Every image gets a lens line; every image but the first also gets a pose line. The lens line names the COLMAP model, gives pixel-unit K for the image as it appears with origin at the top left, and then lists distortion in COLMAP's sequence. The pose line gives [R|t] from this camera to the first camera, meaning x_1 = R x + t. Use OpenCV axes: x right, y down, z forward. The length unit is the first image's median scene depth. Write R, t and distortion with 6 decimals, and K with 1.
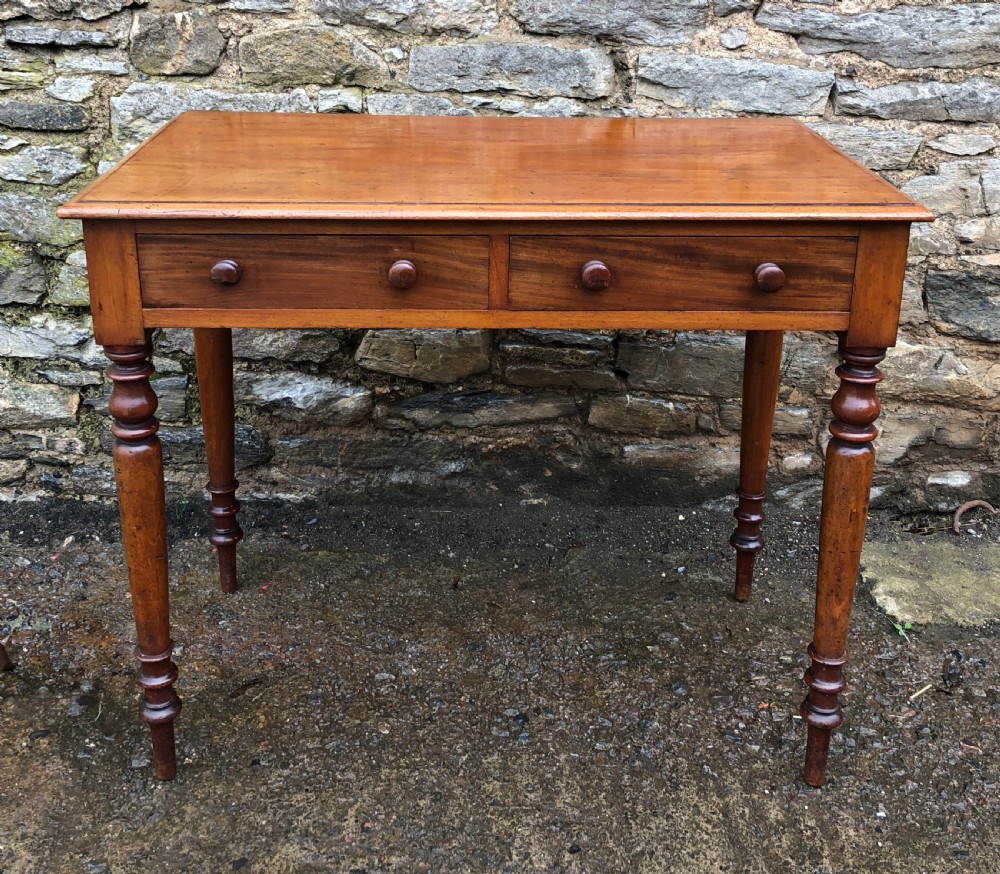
lens RADIAL K [[1159.6, 0, 501.1], [0, 1159.6, 285.2], [0, 0, 1]] dist [0.036023, 0.000000]
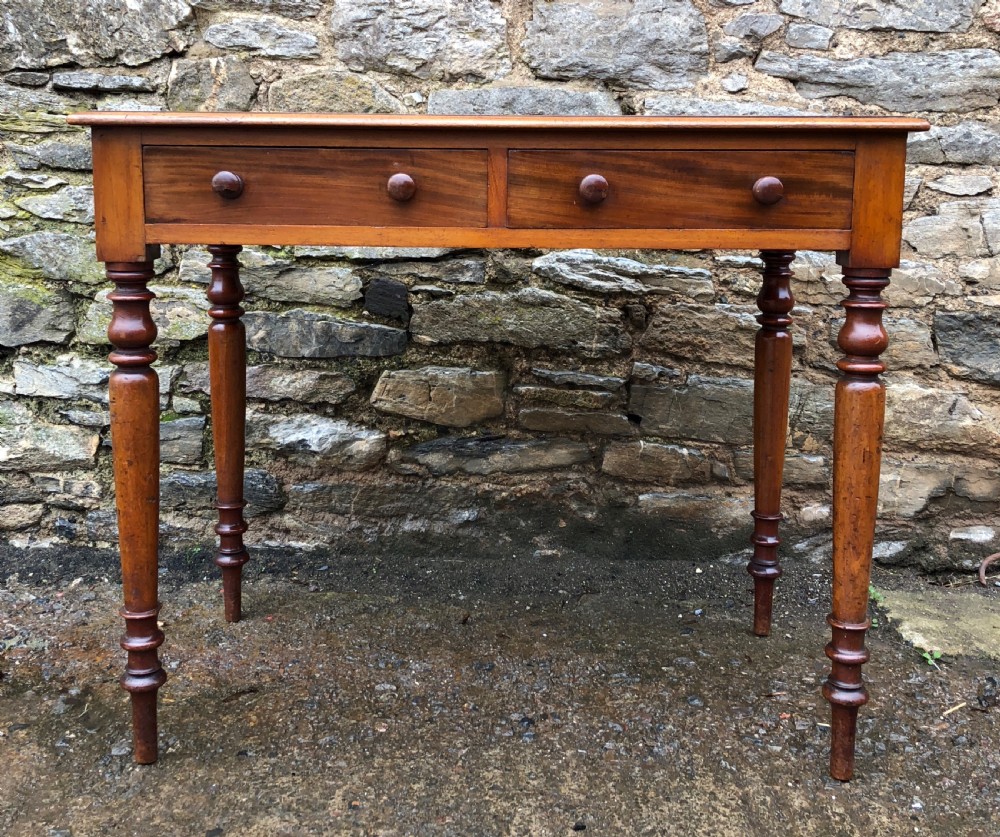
lens RADIAL K [[1090.2, 0, 508.9], [0, 1090.2, 323.0], [0, 0, 1]] dist [0.035901, 0.000000]
pose [[0.999607, 0.001153, -0.028003, 0.023031], [-0.006321, 0.982681, -0.185195, 0.185083], [0.027304, 0.185299, 0.982303, 0.058991]]
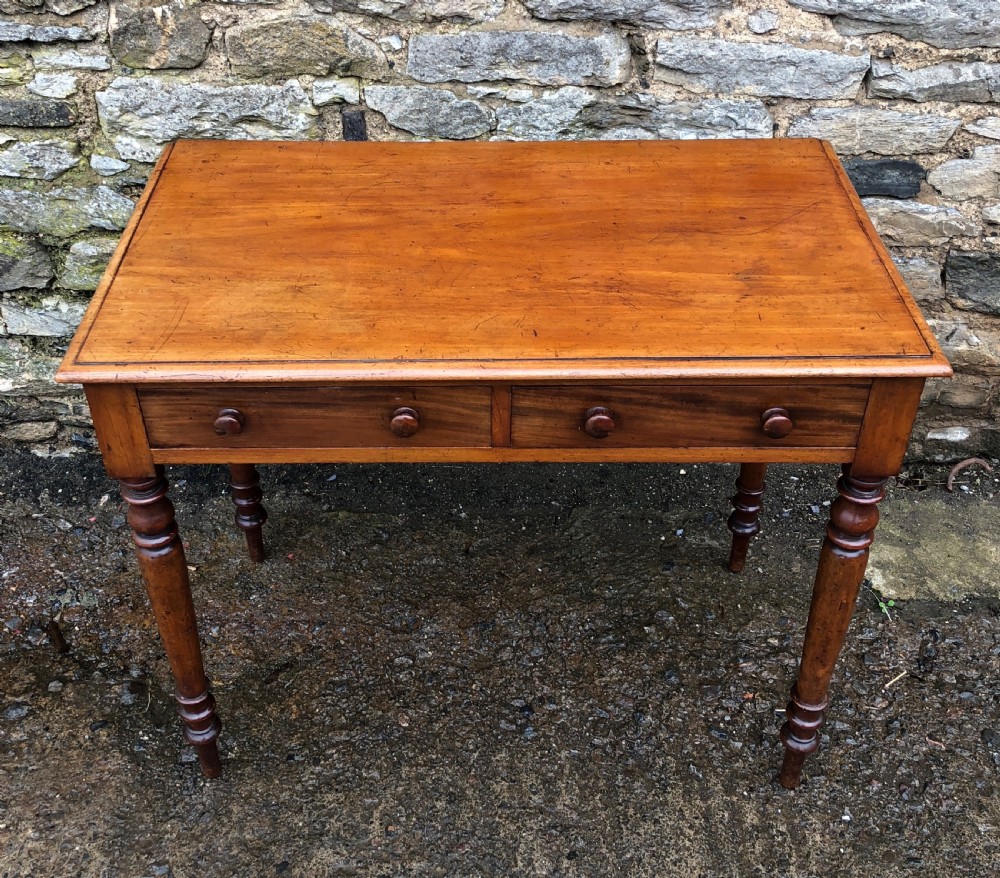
lens RADIAL K [[1159.6, 0, 478.6], [0, 1159.6, 354.8], [0, 0, 1]] dist [0.036023, 0.000000]
pose [[0.999415, -0.001491, -0.034172, 0.008196], [0.011882, 0.951974, 0.305948, -0.243120], [0.032075, -0.306175, 0.951435, 0.043311]]
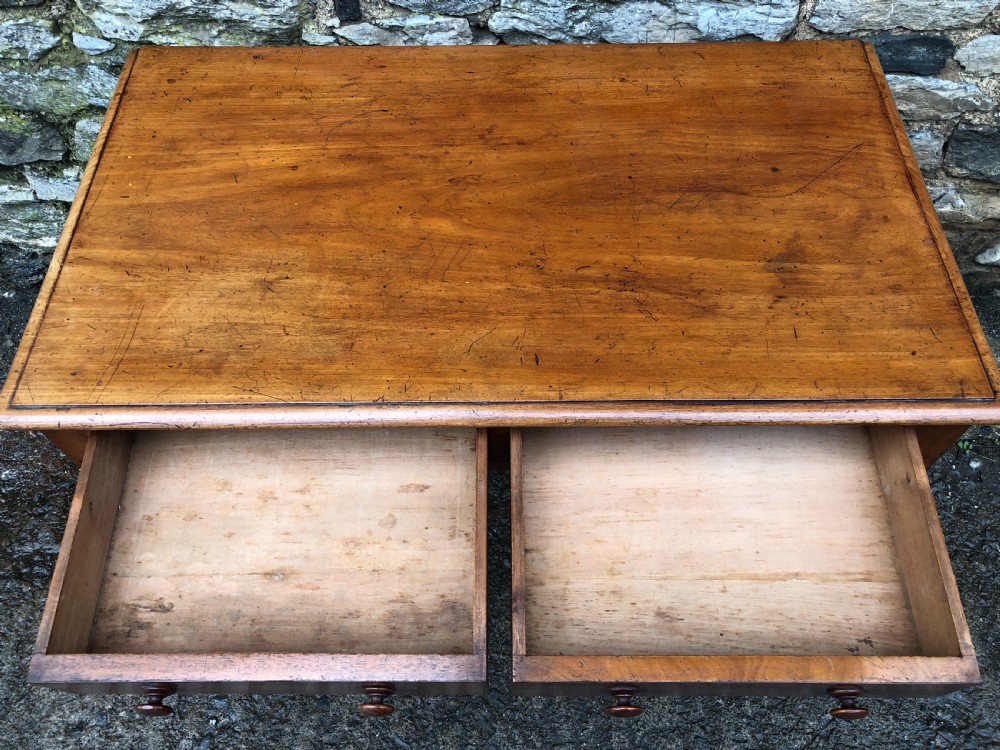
lens RADIAL K [[818.2, 0, 495.7], [0, 818.2, 359.6], [0, 0, 1]] dist [0.015041, -0.009912]
pose [[0.999200, 0.007003, -0.039362, 0.013509], [0.019039, 0.782401, 0.622483, -0.304651], [0.035156, -0.622735, 0.781643, 0.355183]]
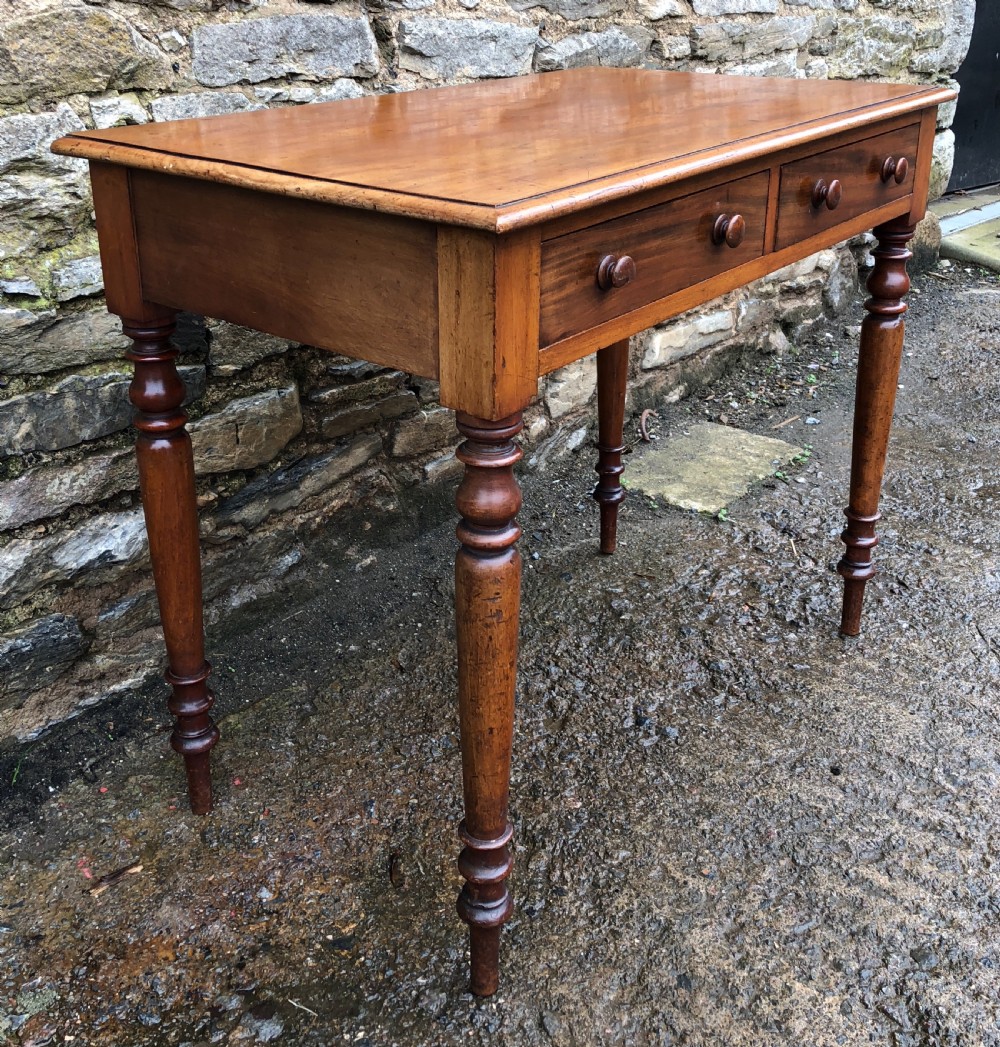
lens RADIAL K [[1187.8, 0, 485.7], [0, 1187.8, 428.9], [0, 0, 1]] dist [0.013868, 0.000000]
pose [[0.642255, -0.303461, 0.703860, -0.564572], [0.256101, 0.950474, 0.176100, -0.046526], [-0.722441, 0.067158, 0.688164, 0.351248]]
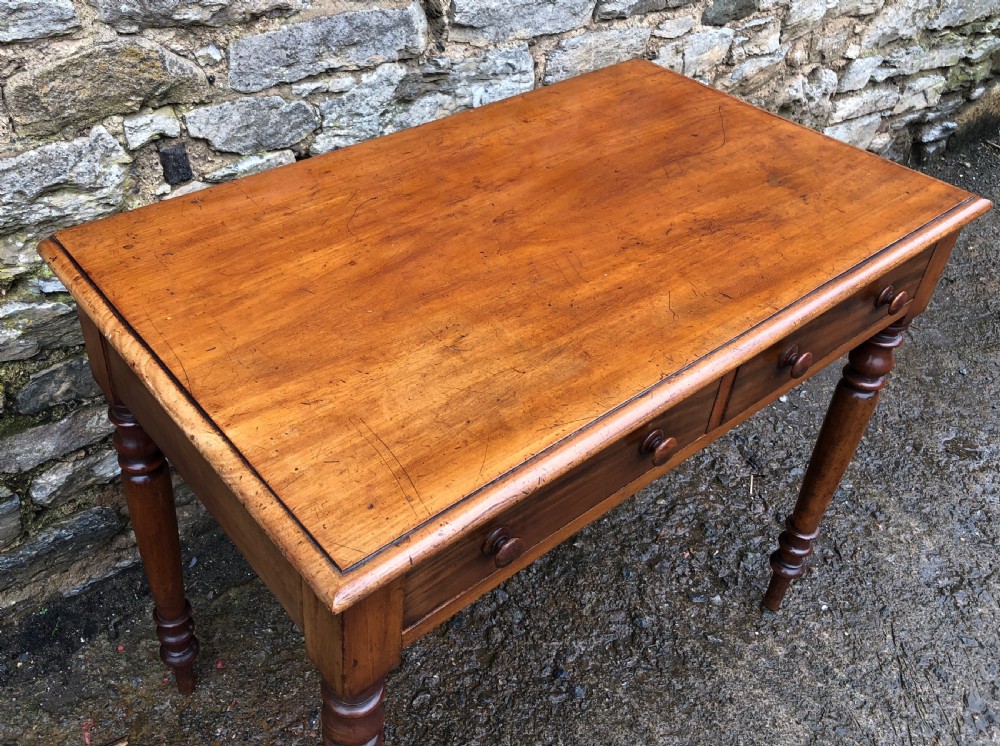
lens RADIAL K [[919.5, 0, 422.7], [0, 919.5, 310.7], [0, 0, 1]] dist [0.013472, 0.000000]
pose [[0.798770, -0.343353, 0.494039, -0.339031], [0.162685, 0.913834, 0.372076, -0.246656], [-0.579223, -0.216831, 0.785802, 0.389572]]
